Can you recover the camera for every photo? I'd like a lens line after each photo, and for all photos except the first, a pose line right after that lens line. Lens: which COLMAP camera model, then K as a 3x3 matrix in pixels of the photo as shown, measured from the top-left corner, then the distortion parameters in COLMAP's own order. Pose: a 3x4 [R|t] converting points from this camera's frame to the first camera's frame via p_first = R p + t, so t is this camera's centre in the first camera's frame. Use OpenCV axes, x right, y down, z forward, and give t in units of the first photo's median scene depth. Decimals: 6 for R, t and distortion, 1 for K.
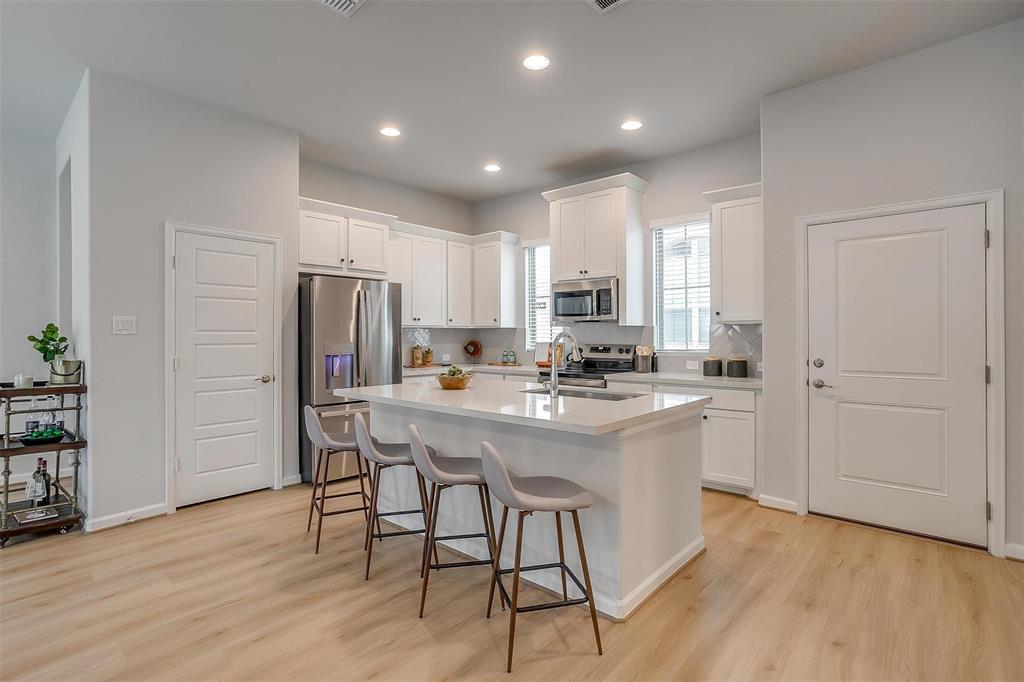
lens RADIAL K [[499.8, 0, 507.7], [0, 499.8, 334.5], [0, 0, 1]] dist [-0.050335, 0.028745]
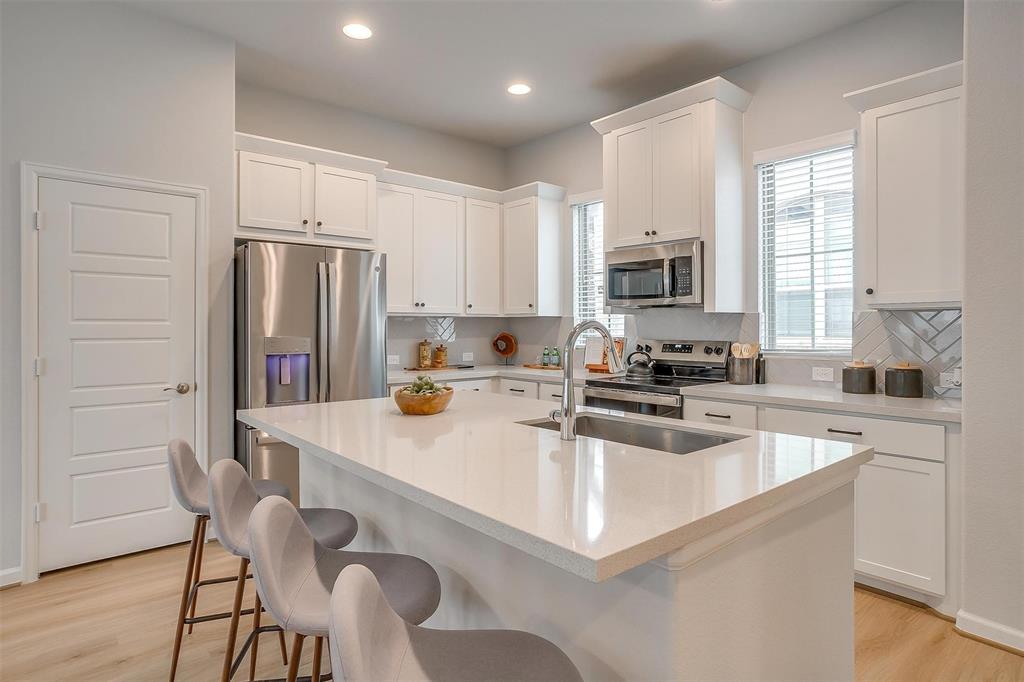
lens RADIAL K [[570.5, 0, 508.3], [0, 570.5, 323.1], [0, 0, 1]] dist [-0.022801, 0.006152]
pose [[0.990777, 0.000512, -0.135505, 0.074140], [-0.001070, 0.999991, -0.004043, -0.000315], [0.135501, 0.004151, 0.990768, 0.238240]]
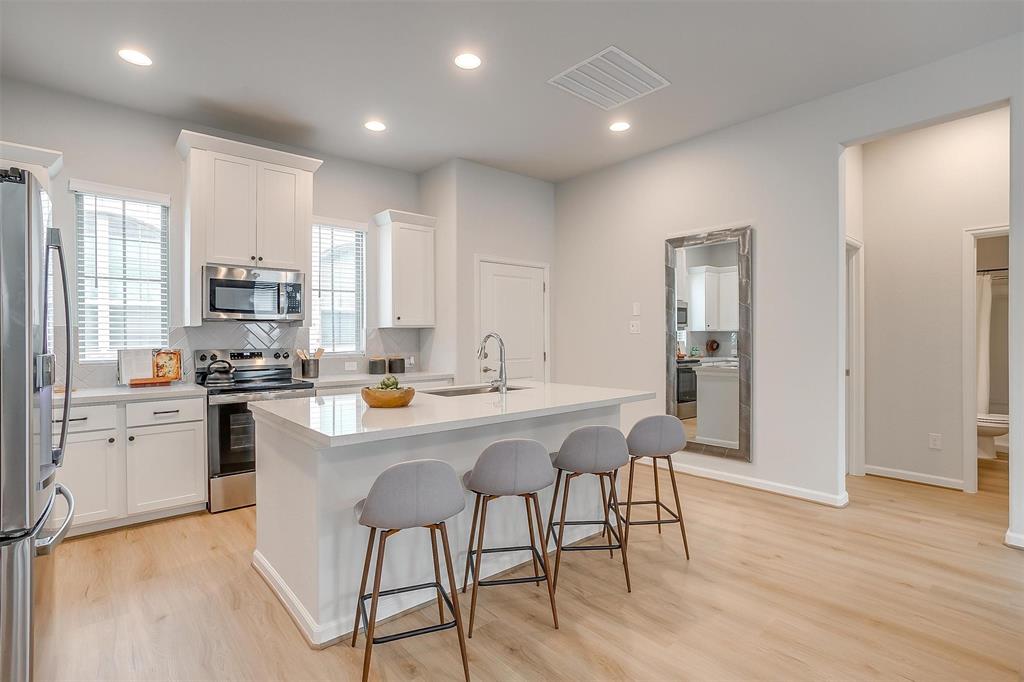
lens RADIAL K [[499.8, 0, 508.5], [0, 499.8, 339.3], [0, 0, 1]] dist [-0.050335, 0.028745]
pose [[0.134611, -0.003724, 0.990891, -0.652576], [0.003900, 0.999987, 0.003228, 0.003521], [-0.990891, 0.003430, 0.134624, 0.561120]]
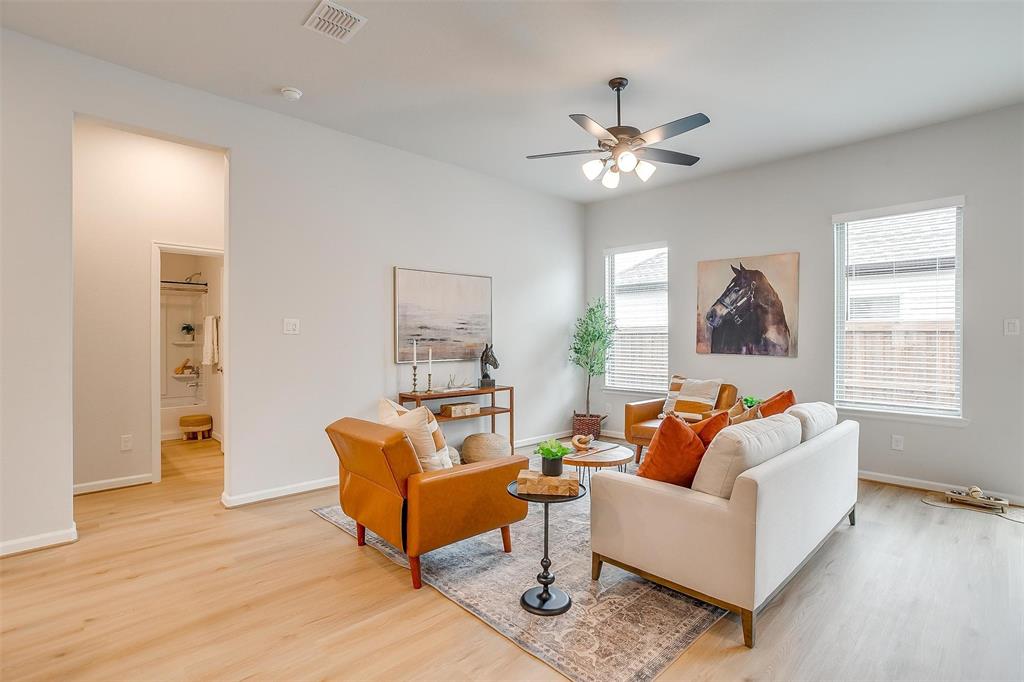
lens RADIAL K [[499.8, 0, 513.1], [0, 499.8, 336.2], [0, 0, 1]] dist [-0.050335, 0.028745]
pose [[-0.997919, 0.001653, 0.064456, -0.438363], [0.001428, 0.999993, -0.003546, 0.002884], [-0.064462, -0.003446, -0.997914, 0.768869]]
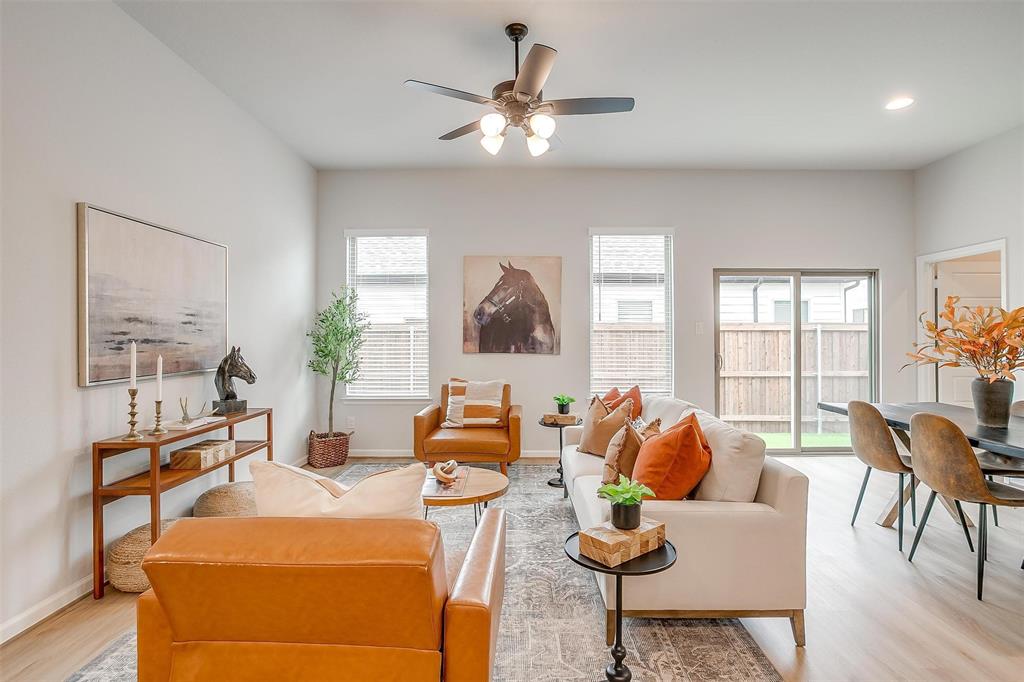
lens RADIAL K [[499.8, 0, 511.9], [0, 499.8, 334.5], [0, 0, 1]] dist [-0.050335, 0.028745]
pose [[-0.752310, 0.001955, -0.658806, -0.128362], [0.005479, 0.999980, -0.003289, 0.002376], [0.658786, -0.006084, -0.752306, 0.462848]]
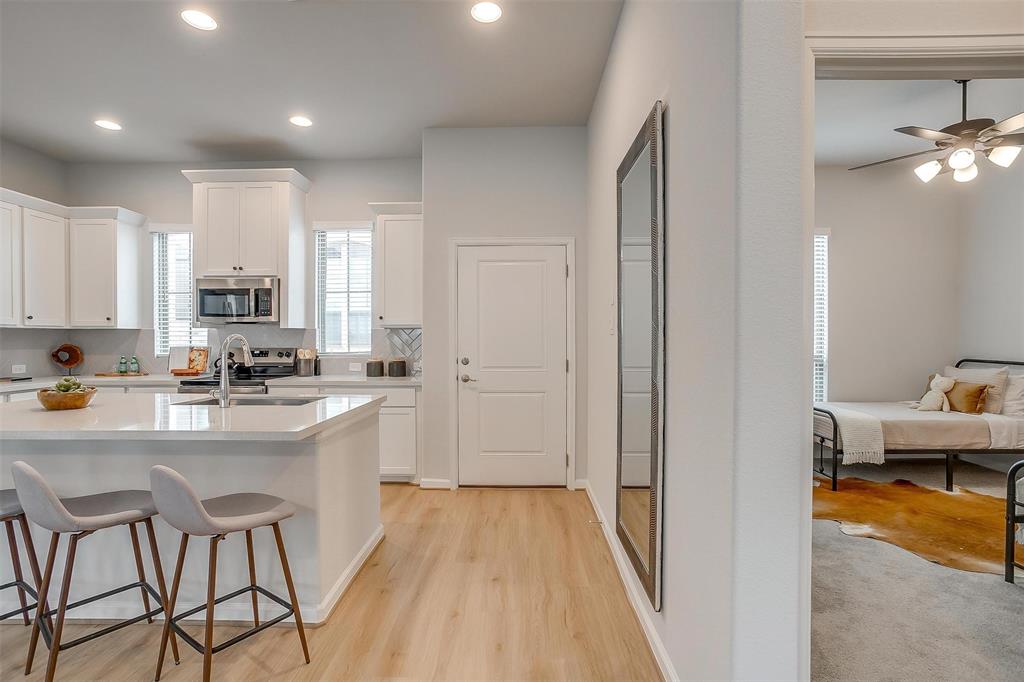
lens RADIAL K [[499.8, 0, 511.3], [0, 499.8, 341.0], [0, 0, 1]] dist [-0.050335, 0.028745]
pose [[0.759196, -0.003453, 0.650853, -0.060641], [-0.001336, 0.999976, 0.006863, -0.000018], [-0.650860, -0.006080, 0.759173, -0.001746]]
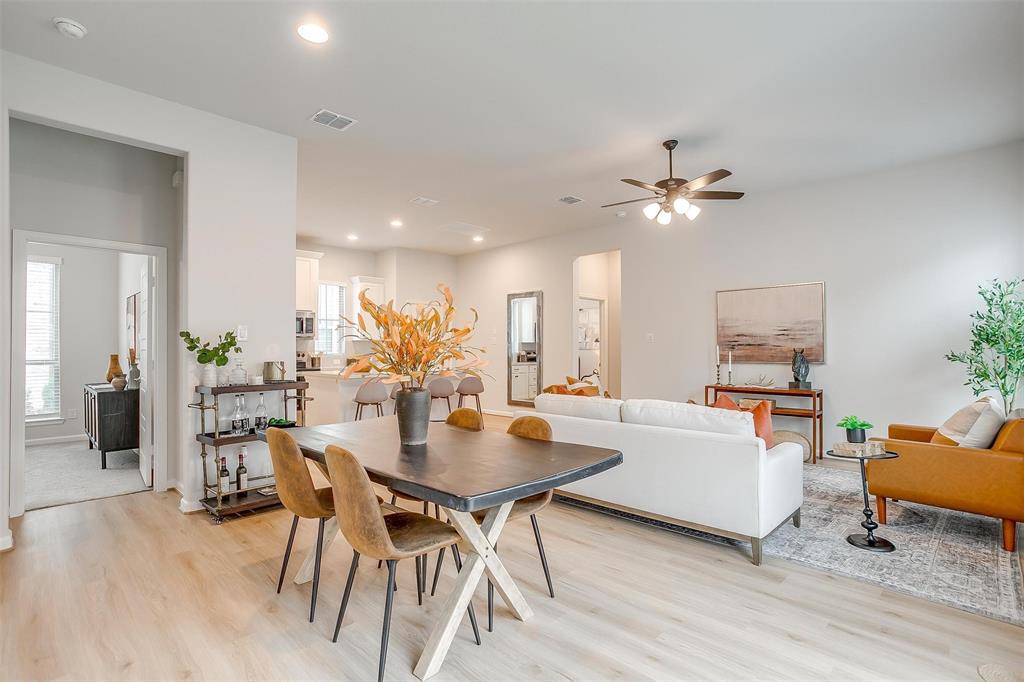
lens RADIAL K [[499.8, 0, 509.5], [0, 499.8, 342.7], [0, 0, 1]] dist [-0.050335, 0.028745]
pose [[0.051682, 0.013909, 0.998567, -1.558403], [0.001613, 0.999901, -0.014011, 0.018068], [-0.998662, 0.002335, 0.051654, 0.261780]]
